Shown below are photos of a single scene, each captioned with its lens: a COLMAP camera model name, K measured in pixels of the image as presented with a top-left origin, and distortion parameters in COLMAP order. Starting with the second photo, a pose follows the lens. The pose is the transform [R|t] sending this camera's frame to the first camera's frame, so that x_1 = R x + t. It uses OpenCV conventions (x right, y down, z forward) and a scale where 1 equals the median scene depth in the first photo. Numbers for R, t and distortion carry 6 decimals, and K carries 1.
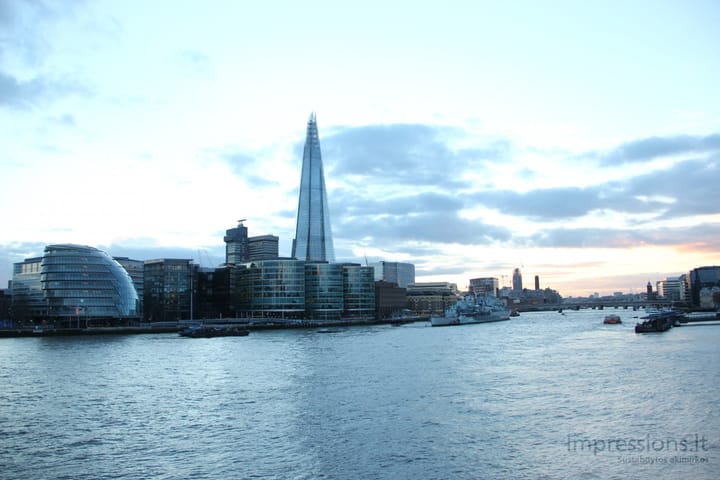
lens RADIAL K [[616.3, 0, 354.3], [0, 616.3, 242.2], [0, 0, 1]] dist [-0.139977, 0.096750]
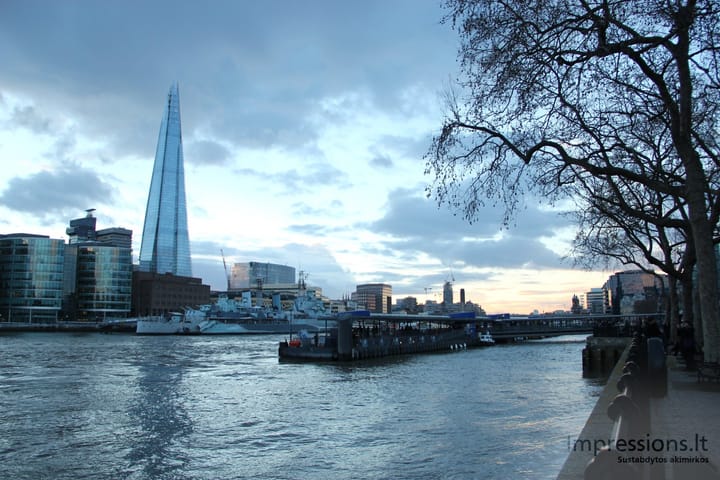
lens RADIAL K [[616.3, 0, 336.8], [0, 616.3, 232.8], [0, 0, 1]] dist [-0.139977, 0.096750]
pose [[0.998304, 0.023121, 0.053428, 0.113318], [-0.020976, 0.998965, -0.040365, 0.022666], [-0.054306, 0.039176, 0.997756, 0.158189]]
